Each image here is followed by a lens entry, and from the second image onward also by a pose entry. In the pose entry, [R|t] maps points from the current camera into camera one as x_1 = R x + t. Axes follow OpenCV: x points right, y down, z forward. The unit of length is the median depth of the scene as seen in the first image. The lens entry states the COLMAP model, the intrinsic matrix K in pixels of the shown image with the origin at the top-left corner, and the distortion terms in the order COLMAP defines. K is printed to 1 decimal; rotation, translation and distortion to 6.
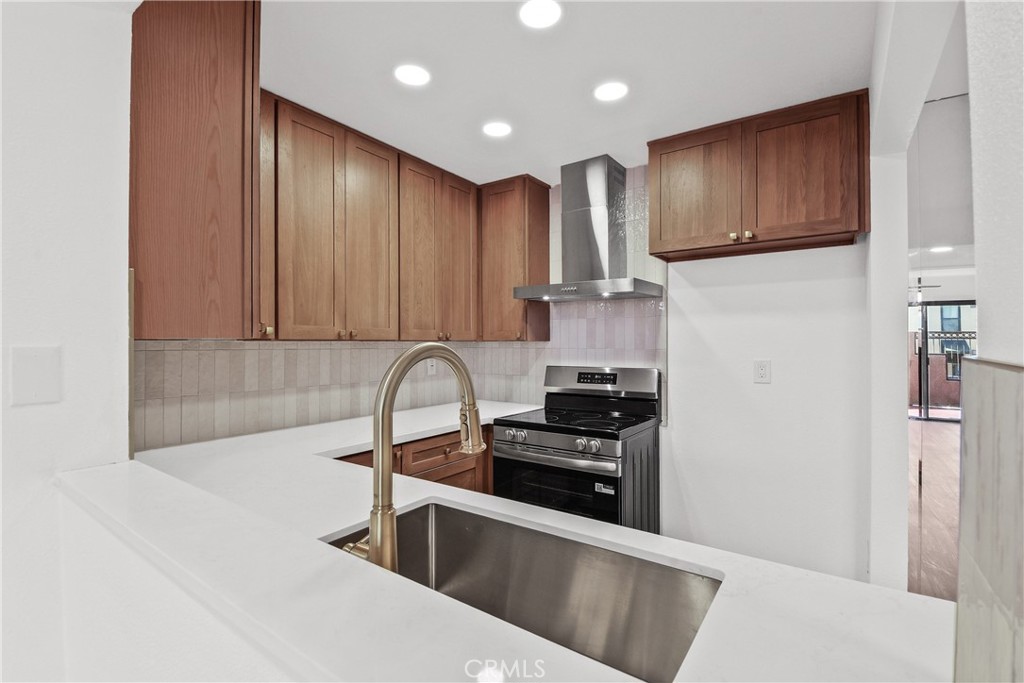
lens RADIAL K [[461.6, 0, 512.0], [0, 461.6, 341.5], [0, 0, 1]] dist [-0.019284, -0.000047]
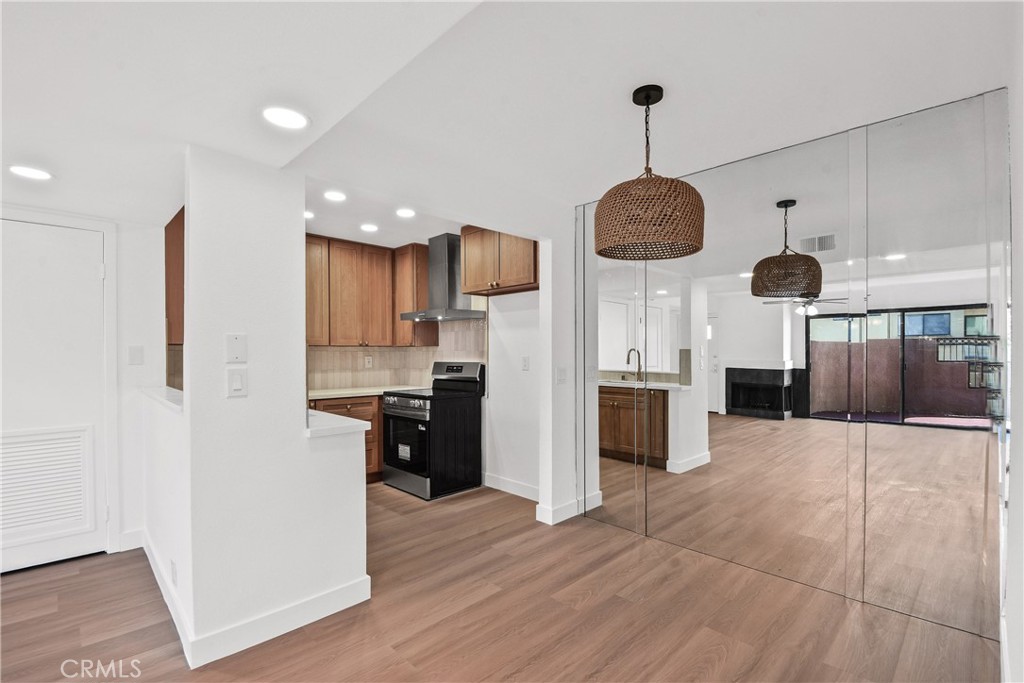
lens RADIAL K [[460.3, 0, 512.3], [0, 460.3, 357.1], [0, 0, 1]] dist [0.017560, -0.020861]
pose [[0.981909, -0.000315, -0.189351, 0.665308], [0.002473, 0.999935, 0.011160, 0.020009], [0.189335, -0.011426, 0.981846, -0.518172]]
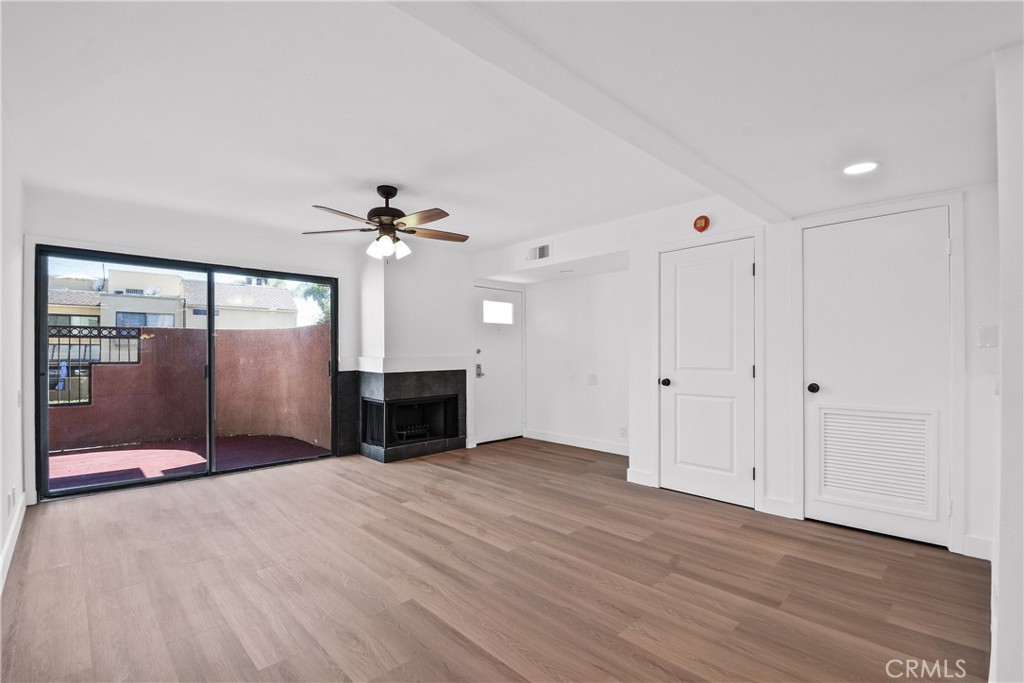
lens RADIAL K [[460.3, 0, 512.3], [0, 460.3, 357.1], [0, 0, 1]] dist [0.017560, -0.020861]
pose [[-0.203540, 0.004033, -0.979058, 0.691853], [0.005030, 0.999983, 0.003074, 0.055836], [0.979054, -0.004299, -0.203557, -0.390069]]
